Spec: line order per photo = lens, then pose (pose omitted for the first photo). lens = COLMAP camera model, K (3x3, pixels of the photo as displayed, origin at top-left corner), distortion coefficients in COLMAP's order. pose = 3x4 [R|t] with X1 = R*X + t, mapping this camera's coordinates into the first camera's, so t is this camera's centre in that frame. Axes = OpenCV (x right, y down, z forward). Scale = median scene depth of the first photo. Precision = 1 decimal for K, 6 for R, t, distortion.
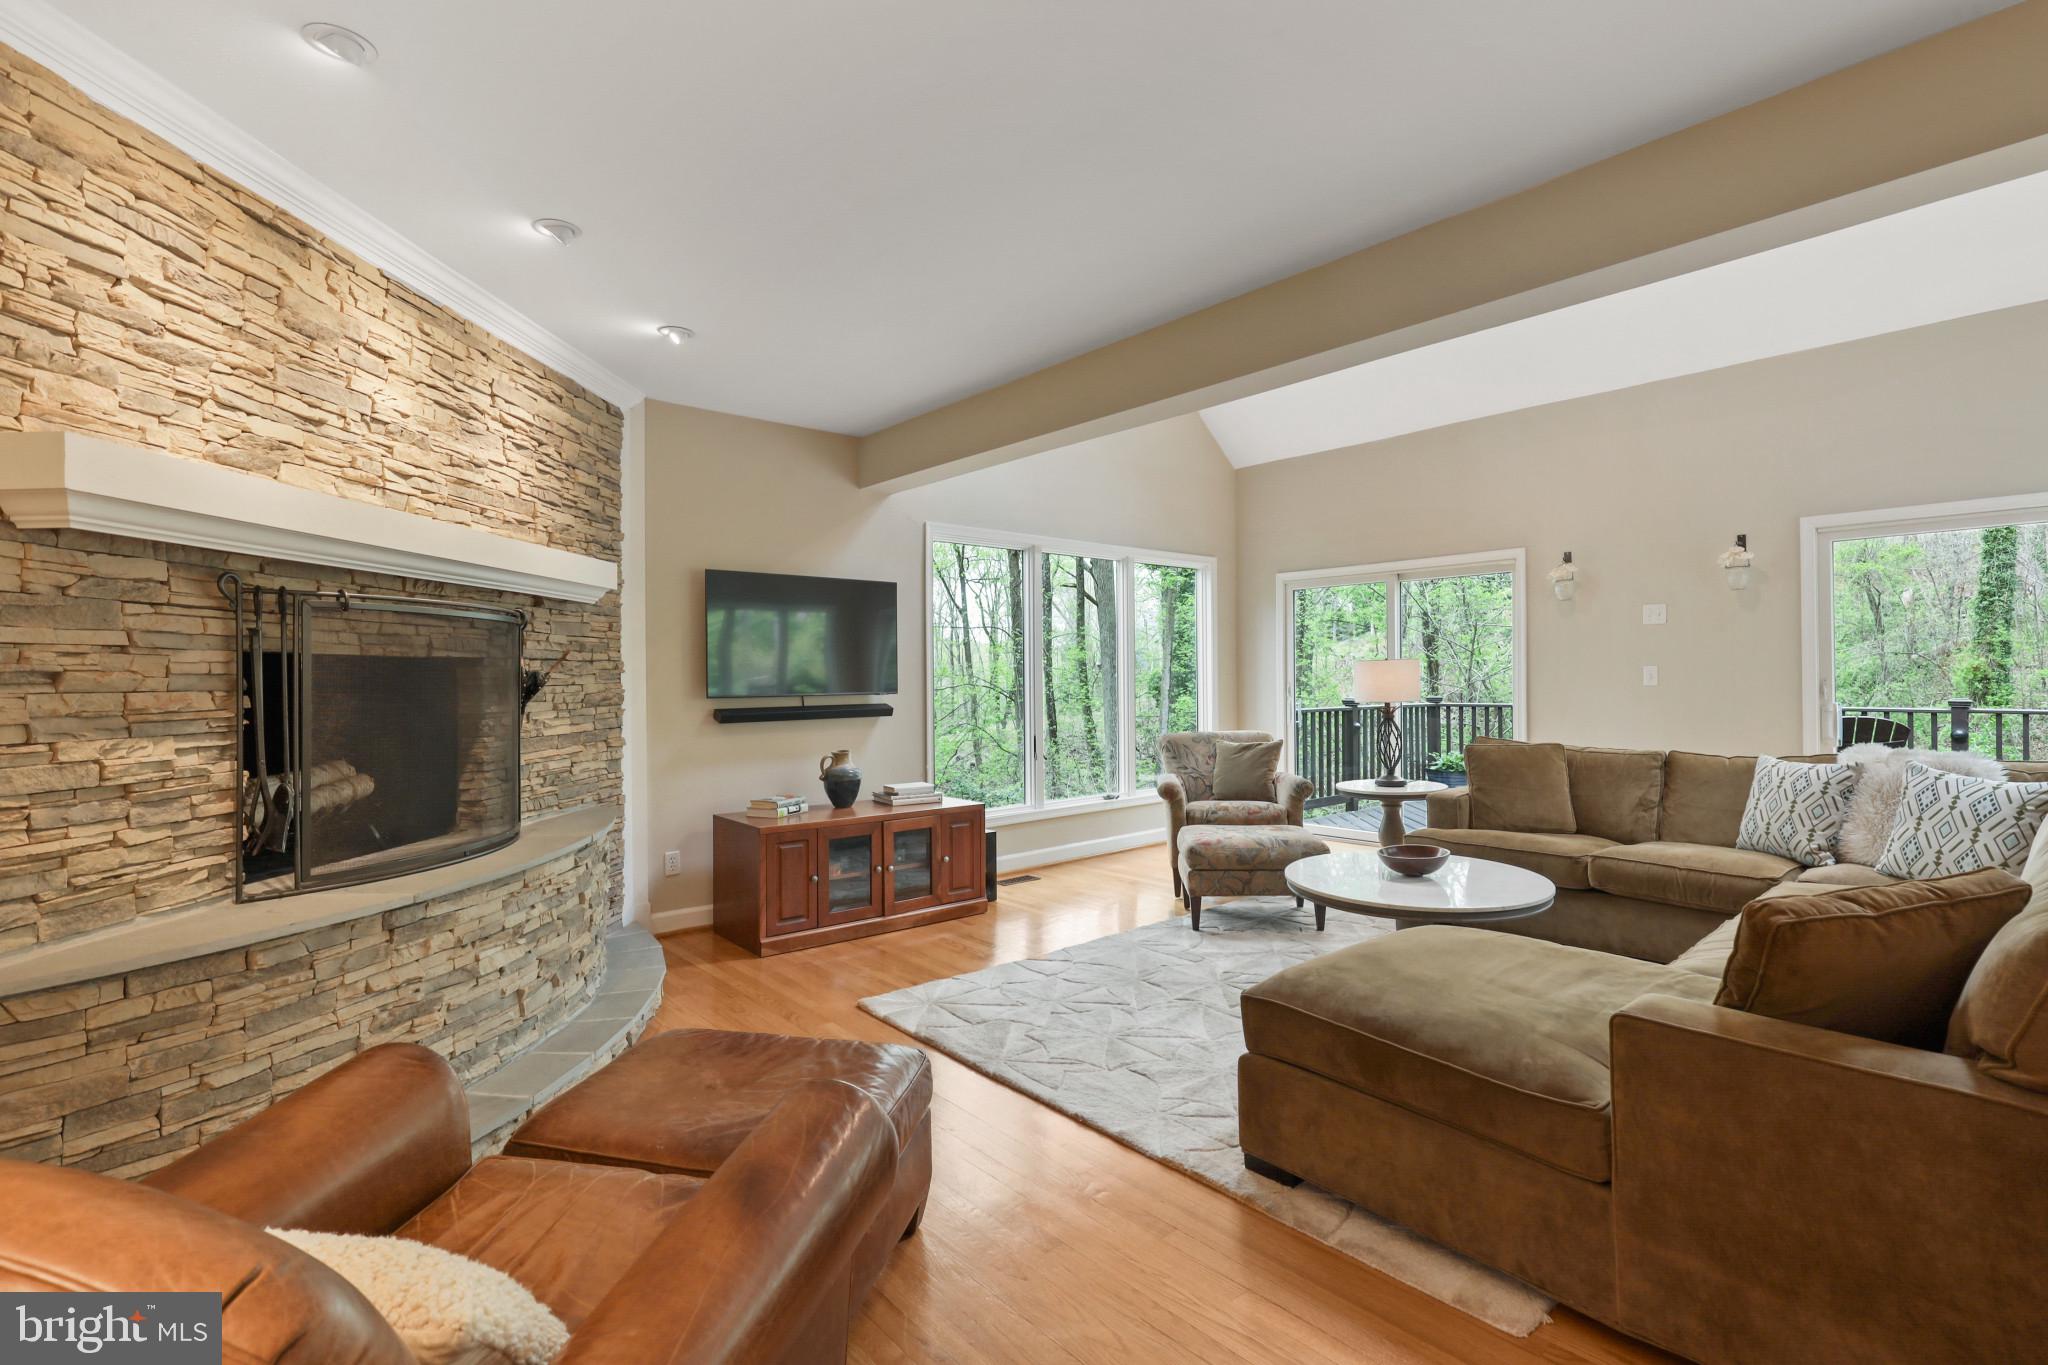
lens RADIAL K [[957.0, 0, 1036.7], [0, 957.0, 678.9], [0, 0, 1]] dist [0.000396, 0.000616]
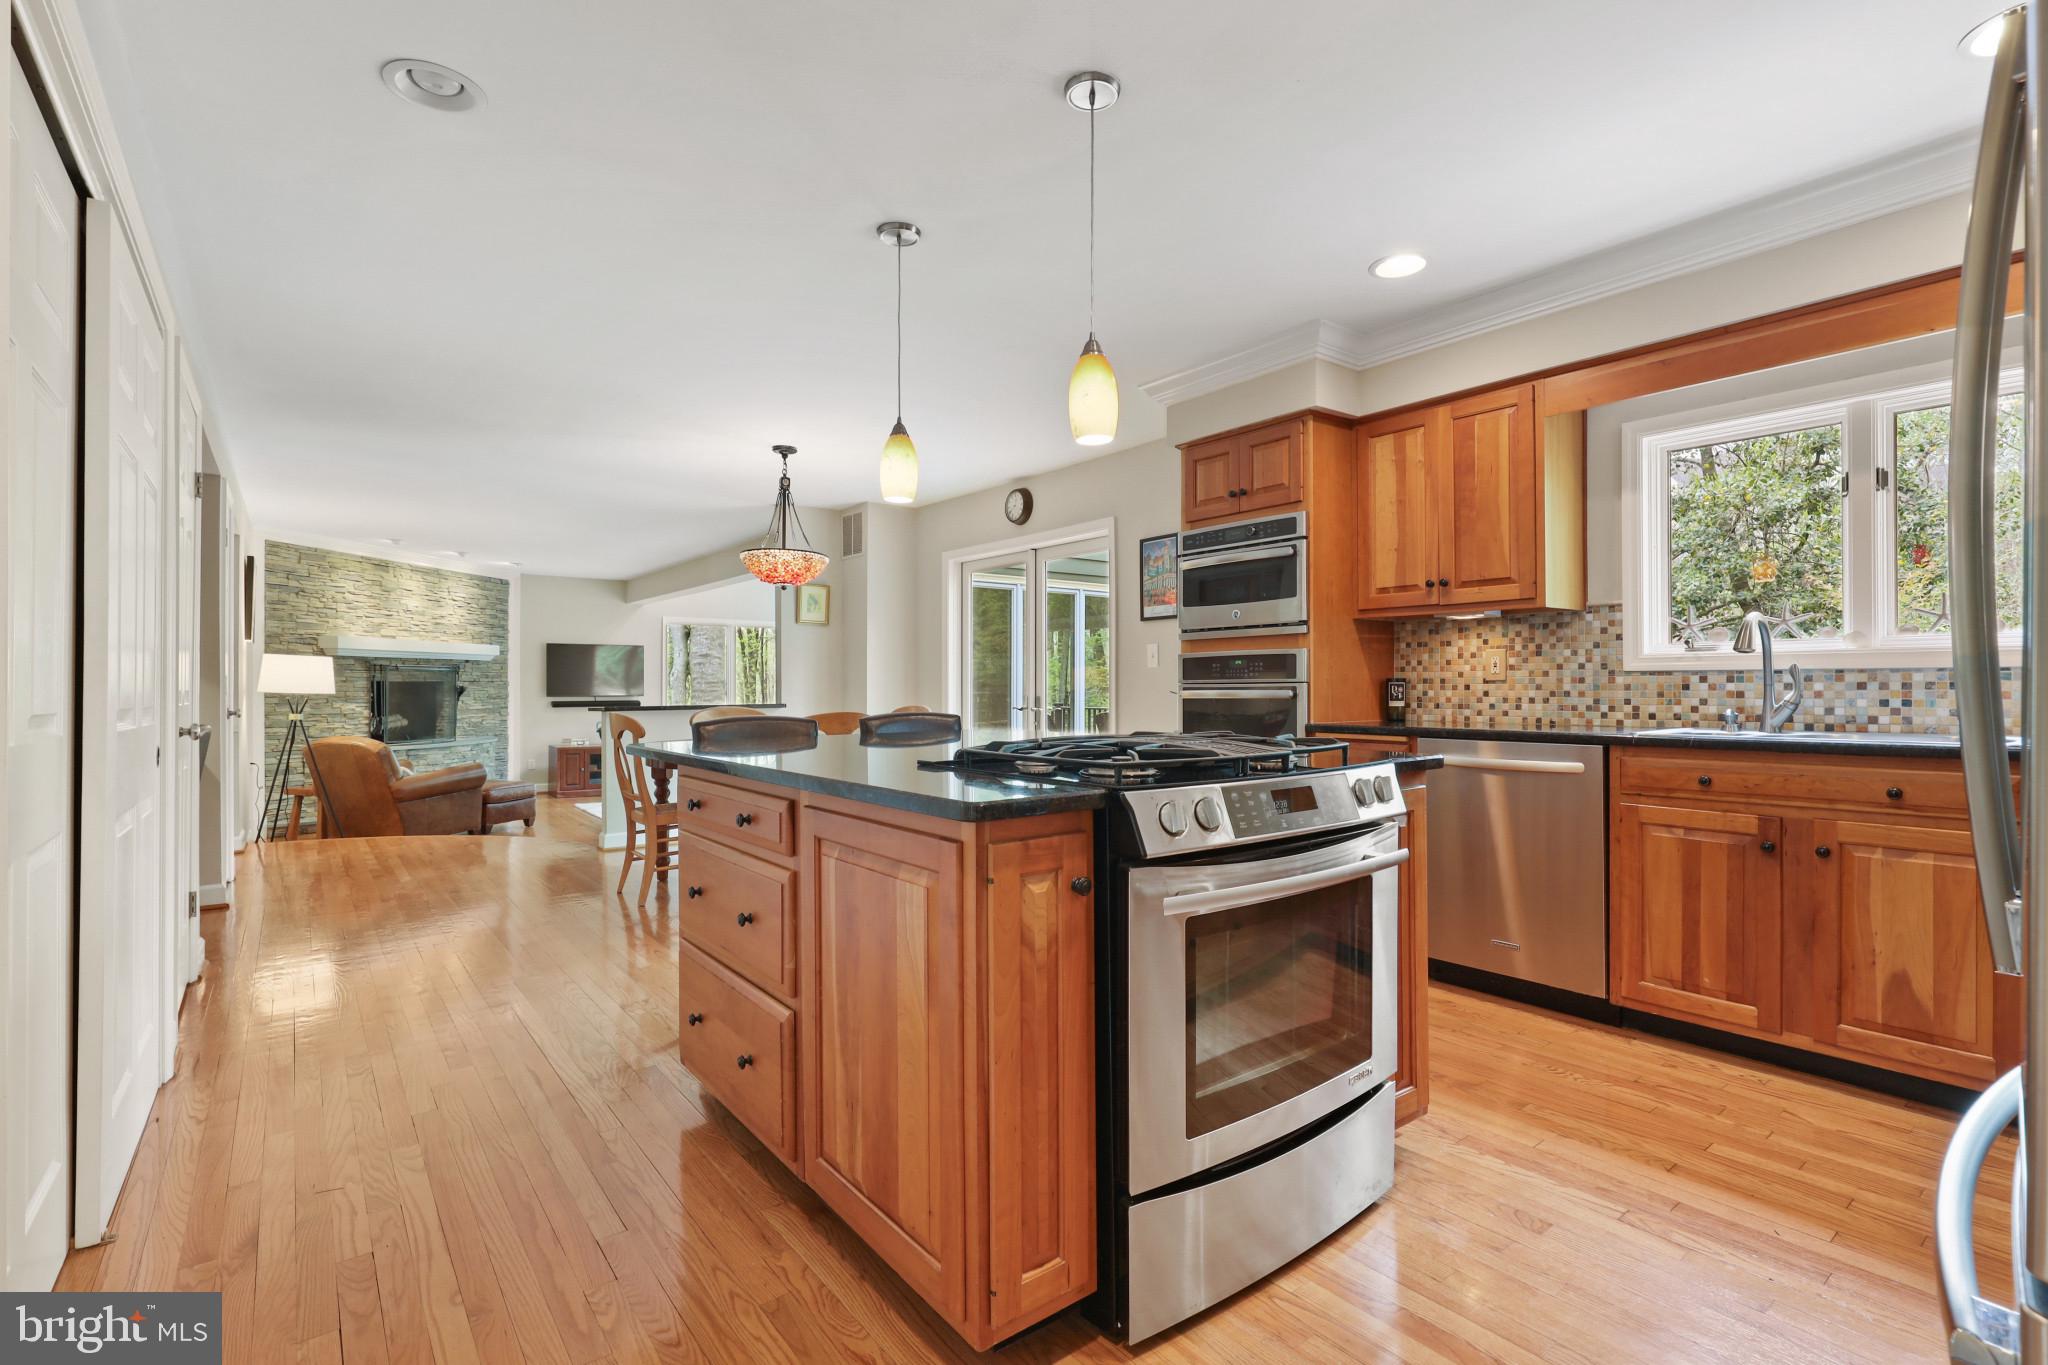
lens RADIAL K [[957.0, 0, 1027.1], [0, 957.0, 687.2], [0, 0, 1]] dist [0.000396, 0.000616]
pose [[0.997786, 0.006671, -0.066171, 1.427291], [-0.006701, 0.999978, -0.000239, -0.015446], [0.066168, 0.000682, 0.997808, -1.850541]]
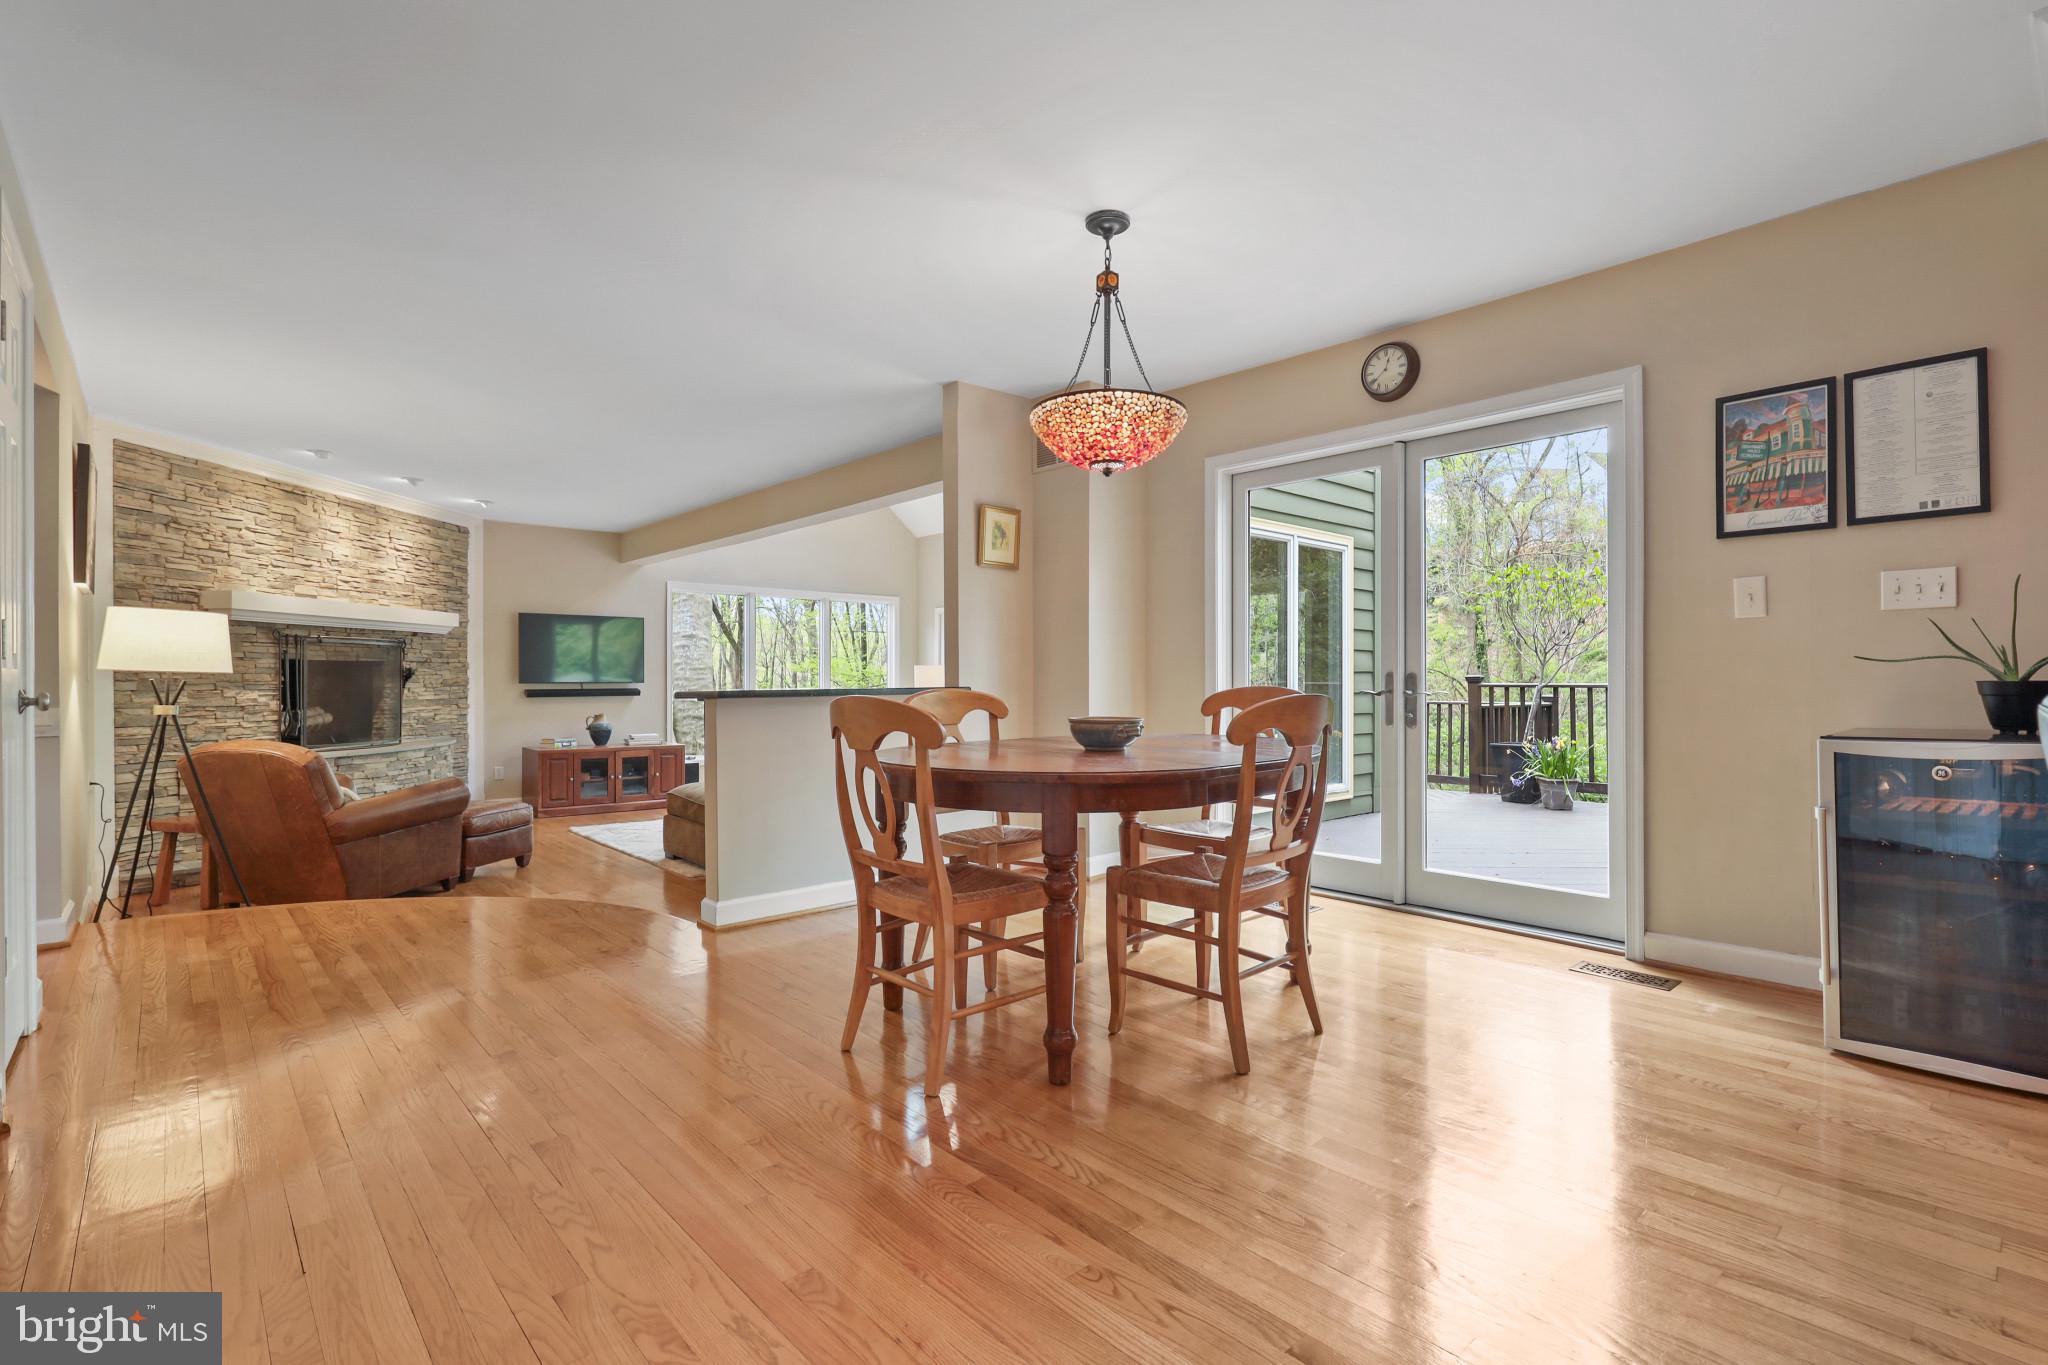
lens RADIAL K [[957.0, 0, 1027.3], [0, 957.0, 683.9], [0, 0, 1]] dist [0.000396, 0.000616]
pose [[0.999873, 0.005449, 0.014982, 0.835733], [-0.005497, 0.999980, 0.003189, 0.013833], [-0.014964, -0.003271, 0.999883, -1.175313]]
